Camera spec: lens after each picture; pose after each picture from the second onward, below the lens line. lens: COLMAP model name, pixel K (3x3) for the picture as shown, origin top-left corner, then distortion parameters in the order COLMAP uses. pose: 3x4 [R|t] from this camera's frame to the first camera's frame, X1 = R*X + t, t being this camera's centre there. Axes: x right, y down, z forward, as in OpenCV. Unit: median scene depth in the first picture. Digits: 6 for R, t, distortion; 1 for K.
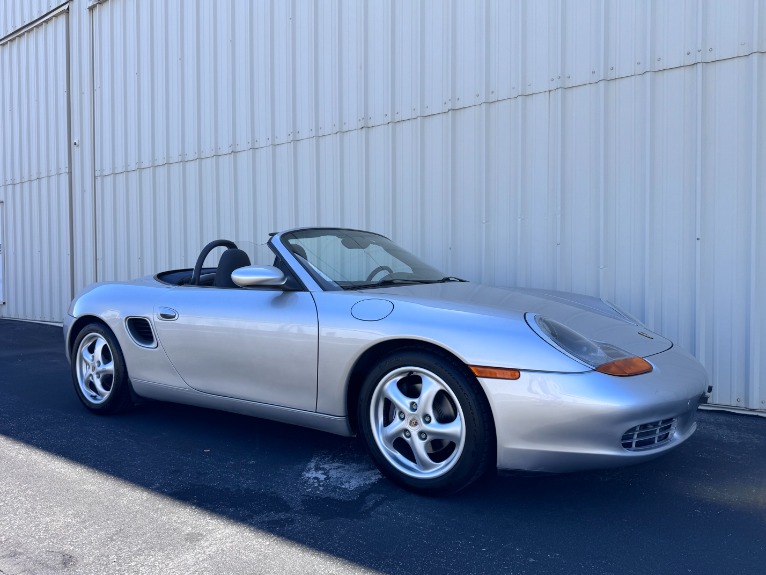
lens RADIAL K [[545.1, 0, 388.1], [0, 545.1, 285.2], [0, 0, 1]] dist [0.061965, -0.084135]
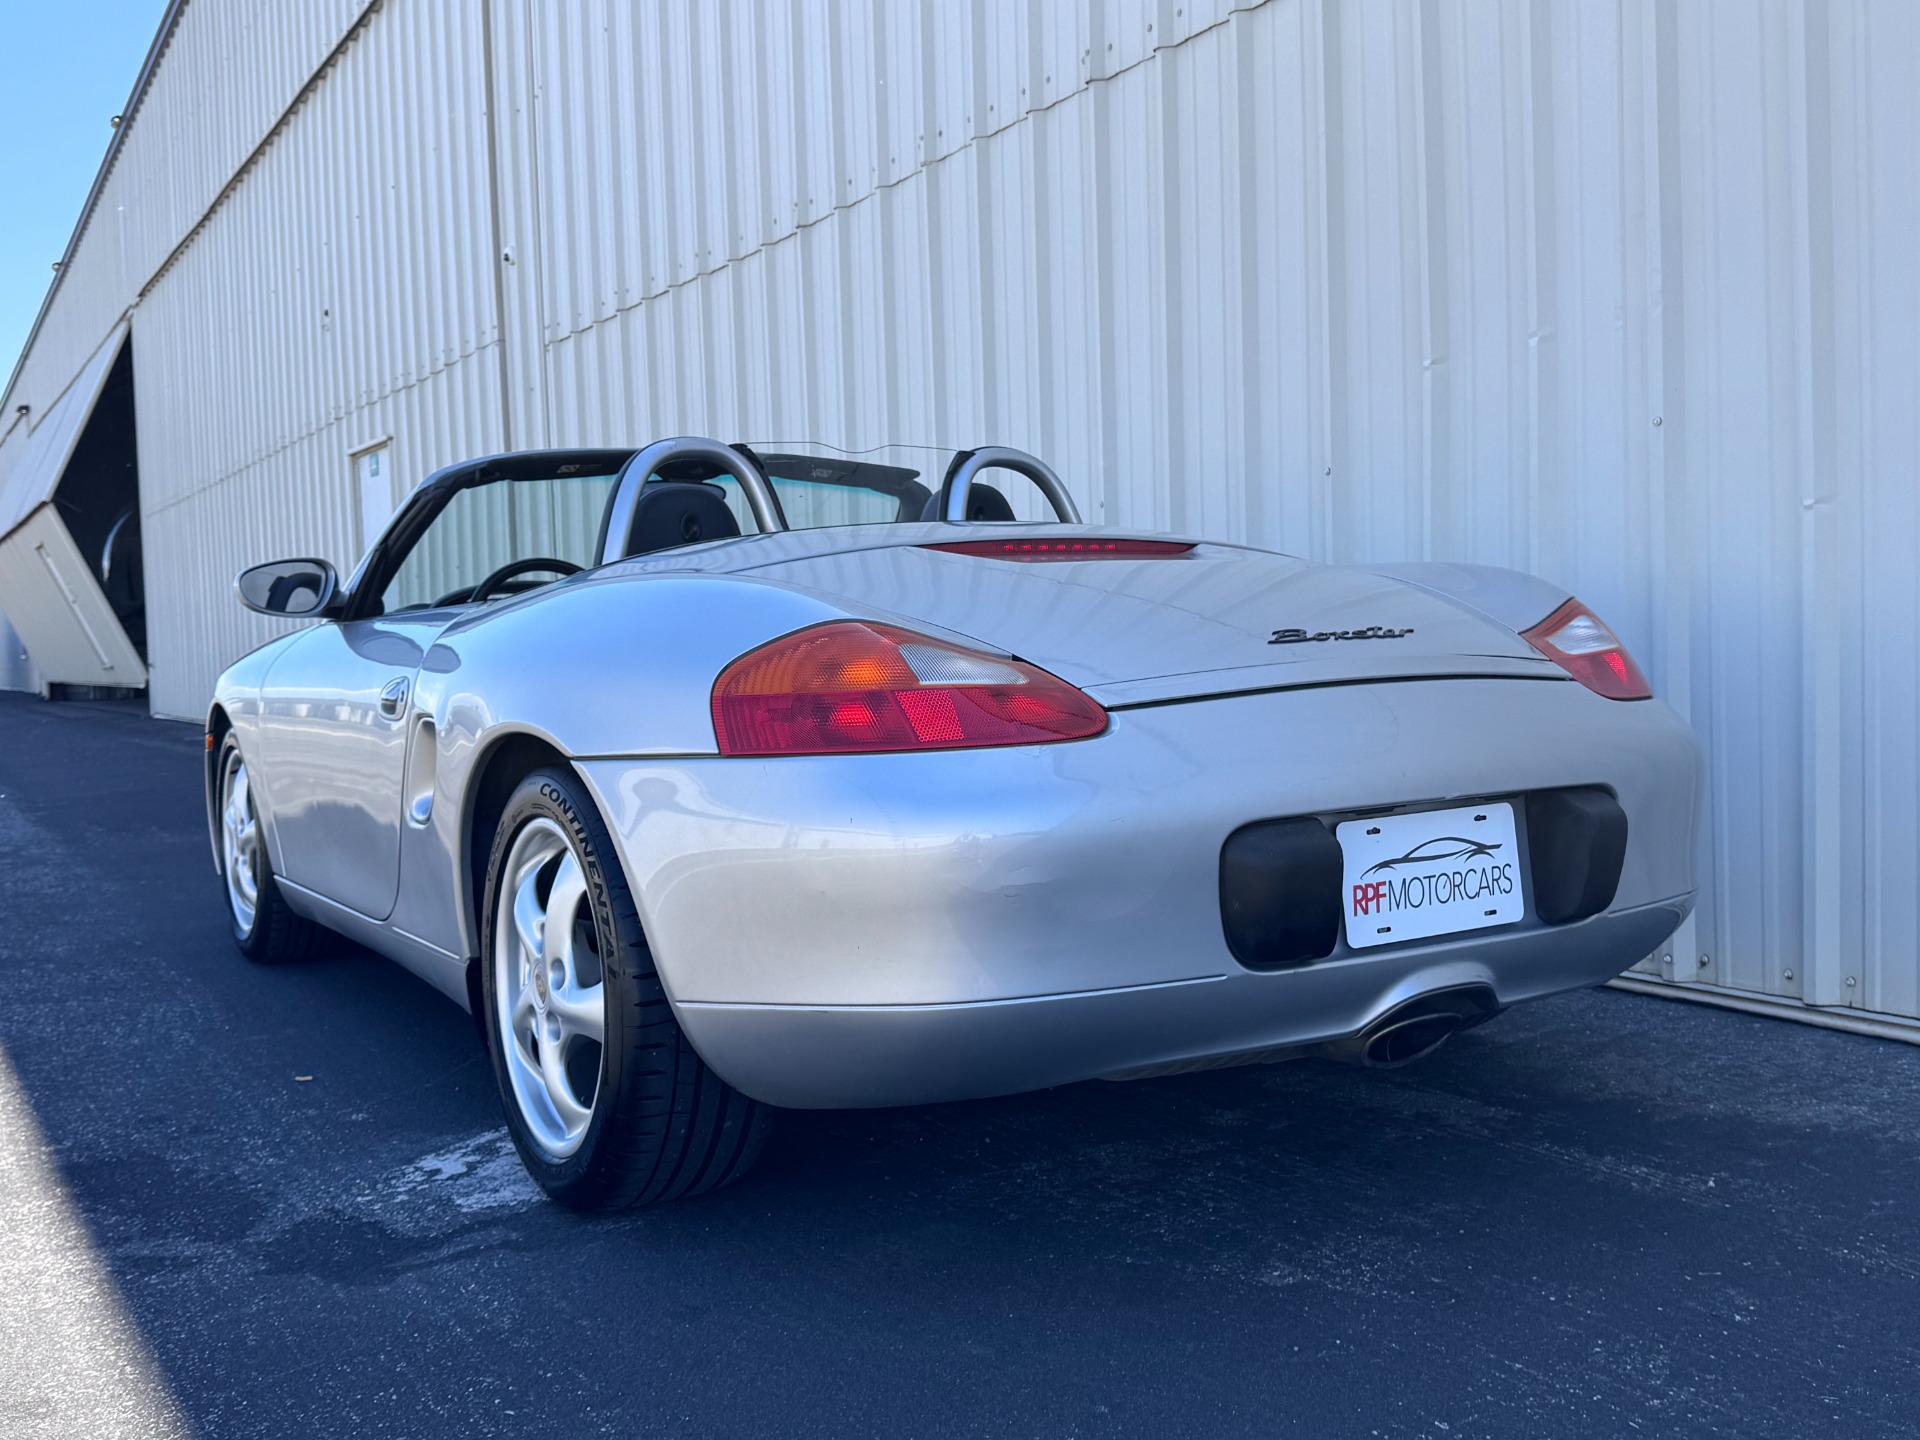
lens RADIAL K [[1790.2, 0, 962.6], [0, 1790.2, 706.8], [0, 0, 1]] dist [0.119294, -0.223727]
pose [[0.908562, -0.008333, -0.417667, 0.621379], [0.017323, 0.999693, 0.017738, 0.062276], [0.417391, -0.023352, 0.908427, 0.160599]]
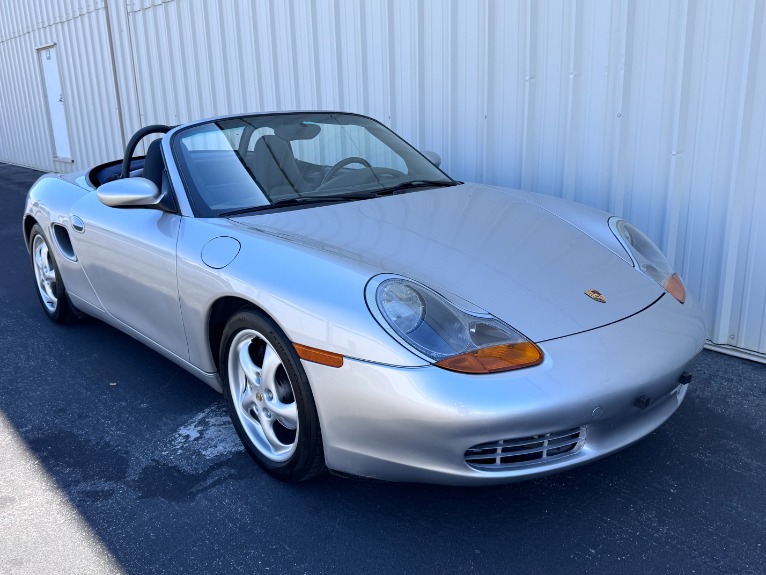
lens RADIAL K [[673.6, 0, 390.5], [0, 673.6, 287.9], [0, 0, 1]] dist [0.105035, -0.188439]
pose [[0.962441, 0.051119, -0.266635, 0.462779], [0.017722, 0.968190, 0.249589, -0.141857], [0.270912, -0.244940, 0.930919, 0.146179]]
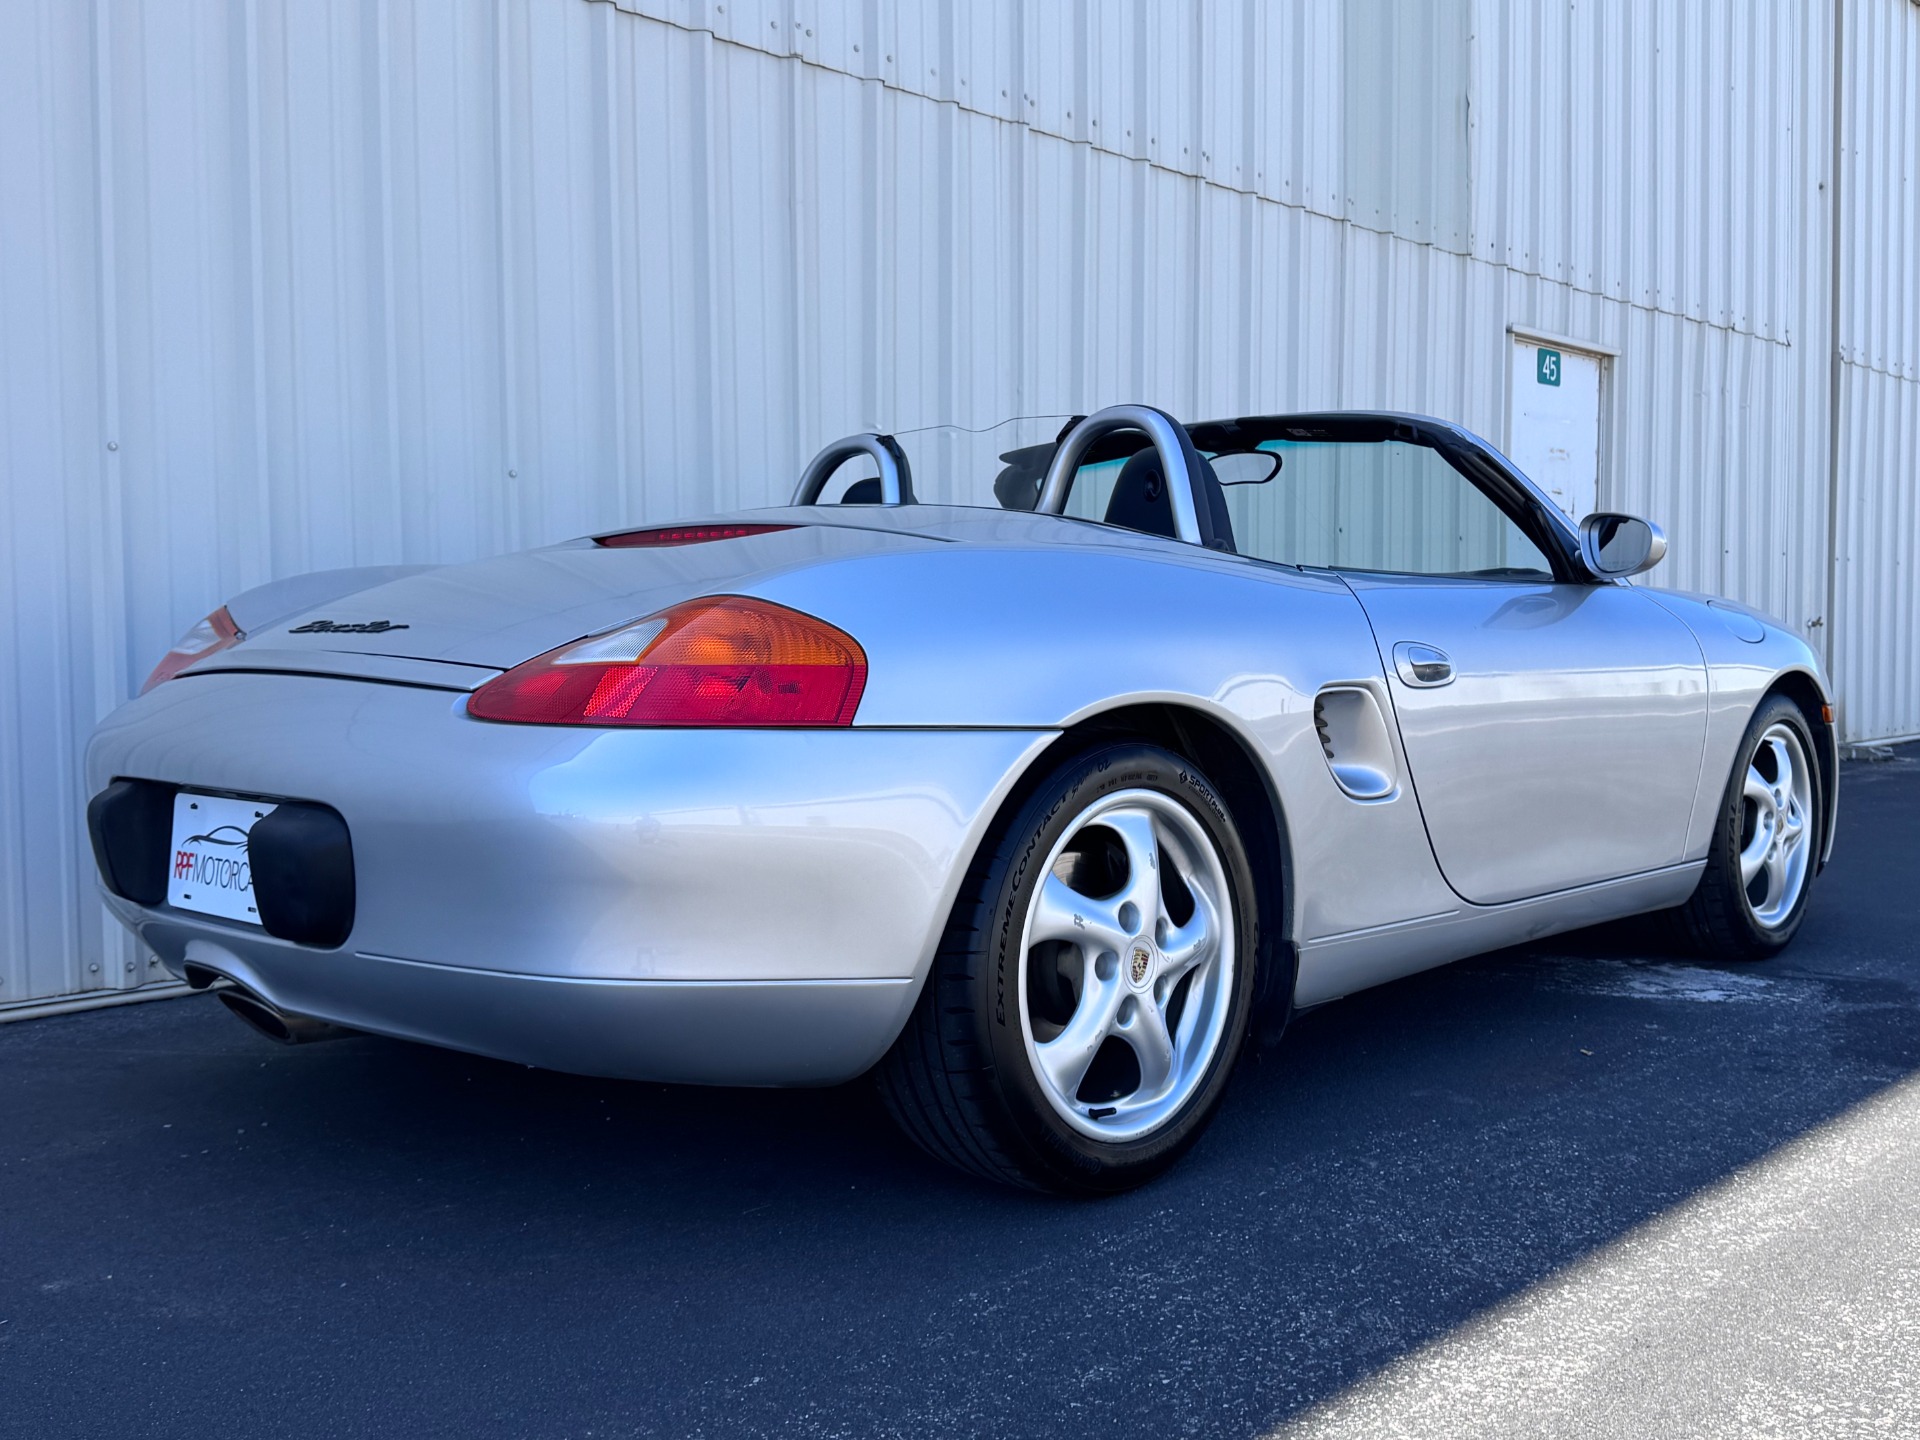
lens RADIAL K [[1790.2, 0, 962.6], [0, 1790.2, 706.8], [0, 0, 1]] dist [0.119294, -0.223727]
pose [[0.175012, -0.036714, 0.983882, -1.744215], [0.028317, 0.999079, 0.032244, 0.048897], [-0.984159, 0.022218, 0.175891, 1.381226]]
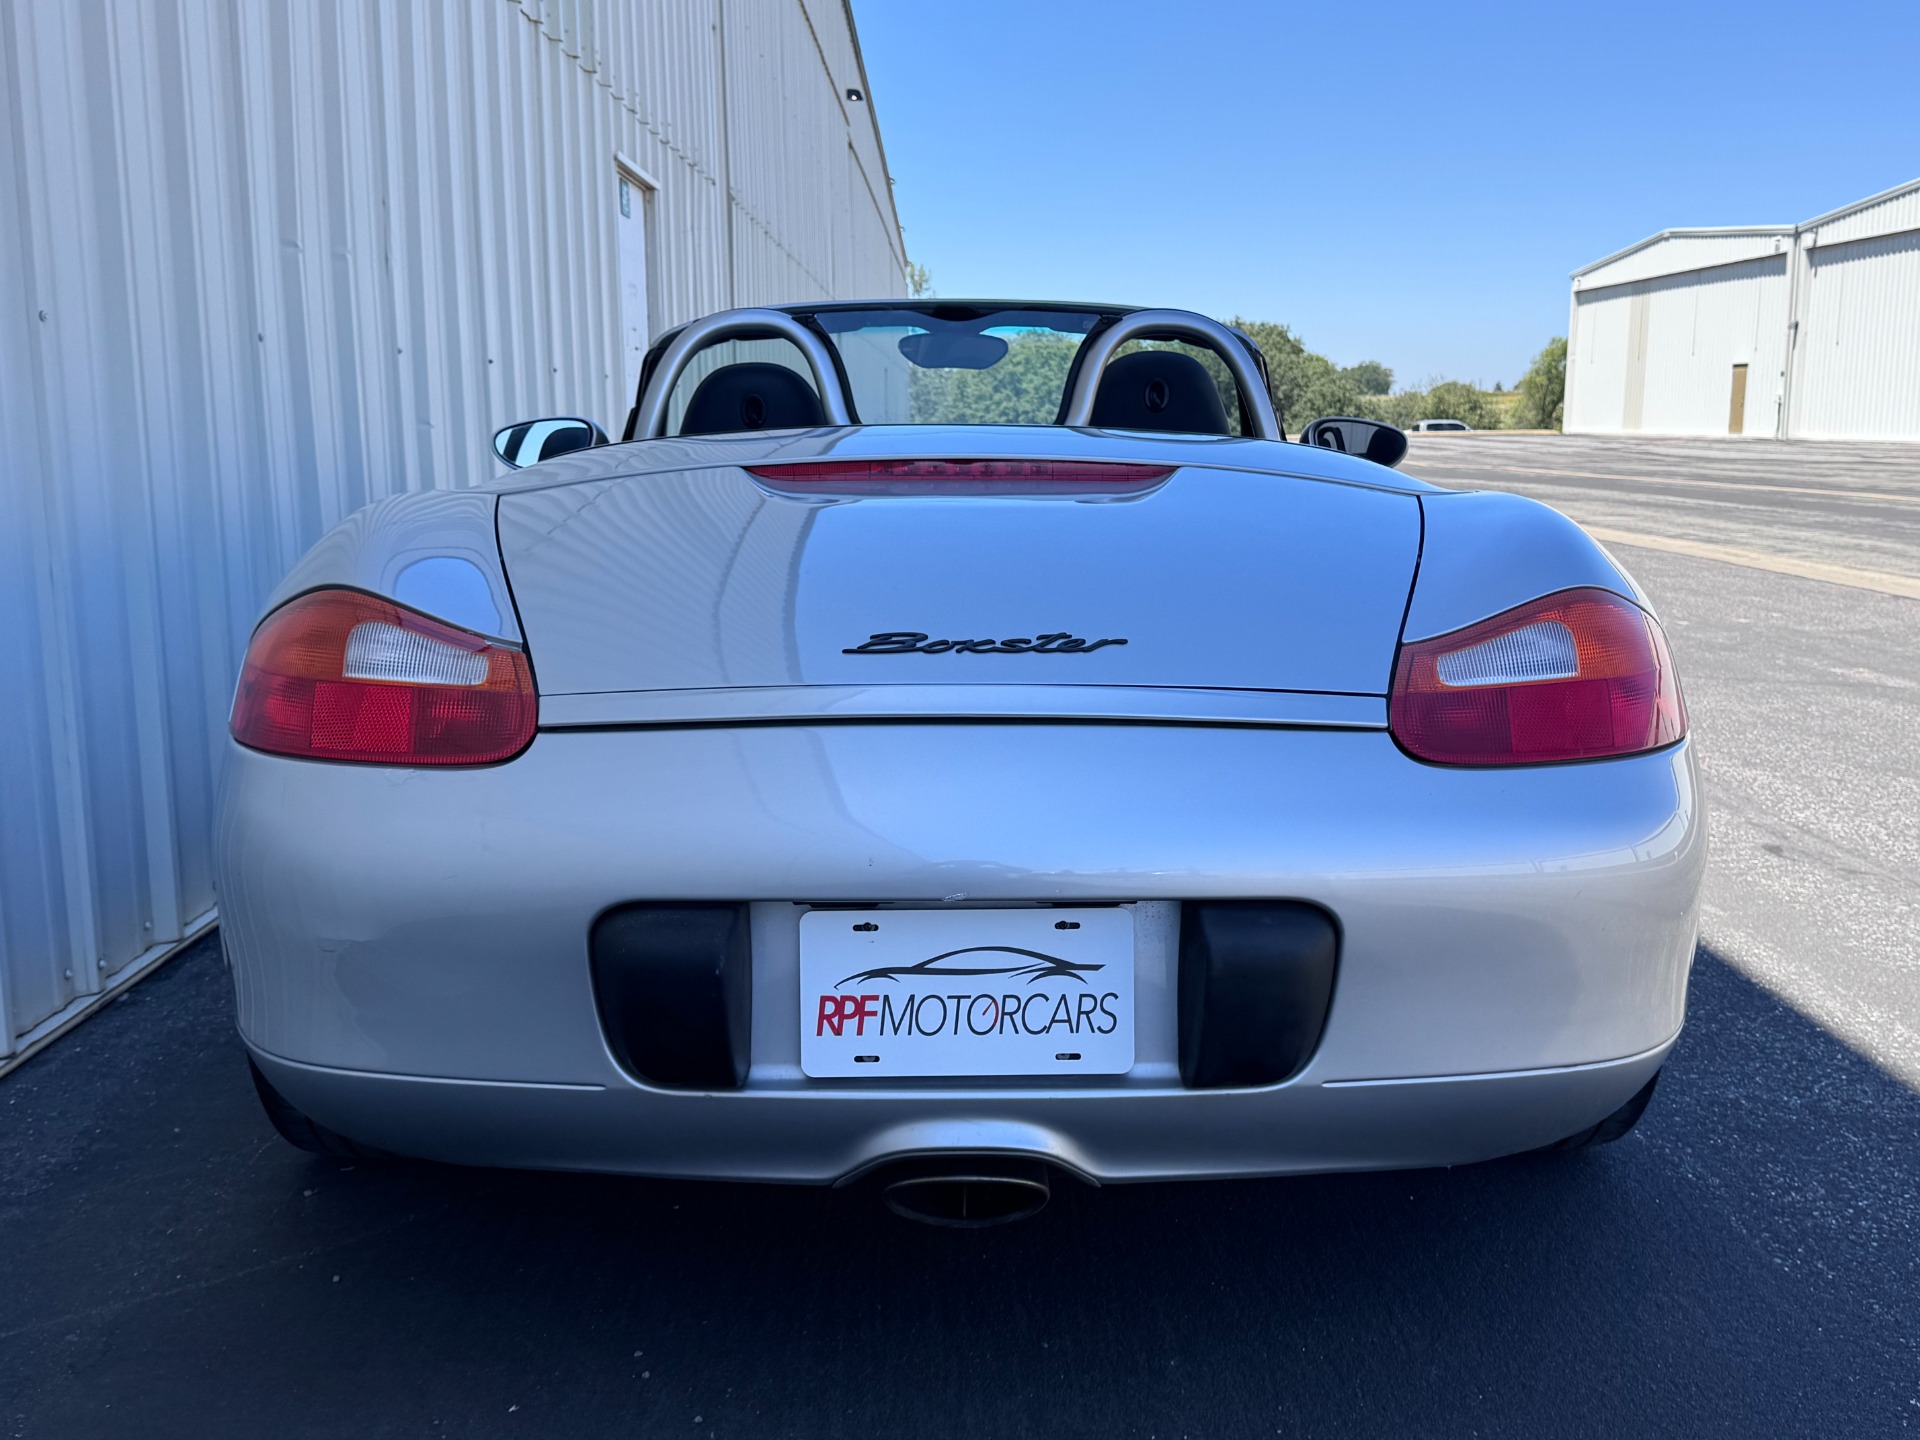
lens RADIAL K [[1834.1, 0, 968.8], [0, 1834.1, 723.5], [0, 0, 1]] dist [0.055169, -0.108994]
pose [[-0.561546, -0.129657, 0.817224, -1.404318], [0.024521, 0.984606, 0.173063, -0.065406], [-0.827082, 0.117222, -0.549722, 2.300294]]
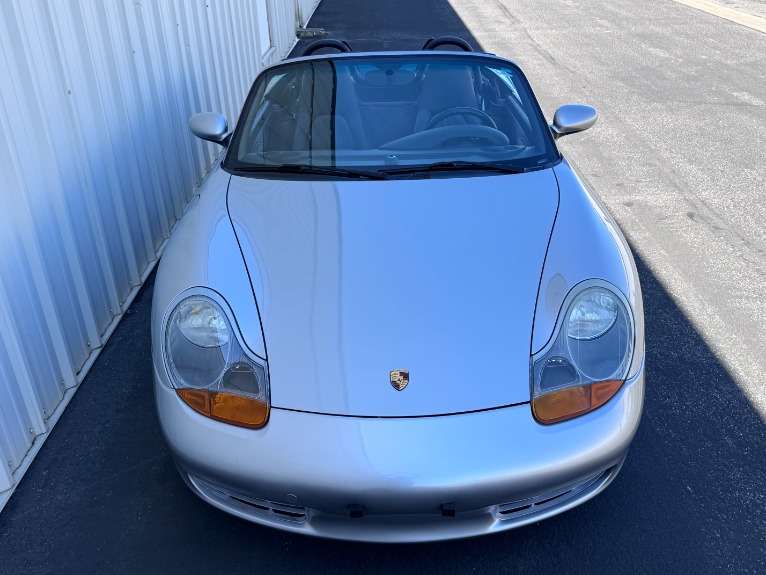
lens RADIAL K [[714.2, 0, 384.0], [0, 714.2, 282.2], [0, 0, 1]] dist [0.119294, -0.223727]
pose [[-0.558134, -0.373330, 0.741021, -1.453876], [0.047207, 0.877330, 0.477559, -0.420976], [-0.828407, 0.301523, -0.472044, 2.355549]]
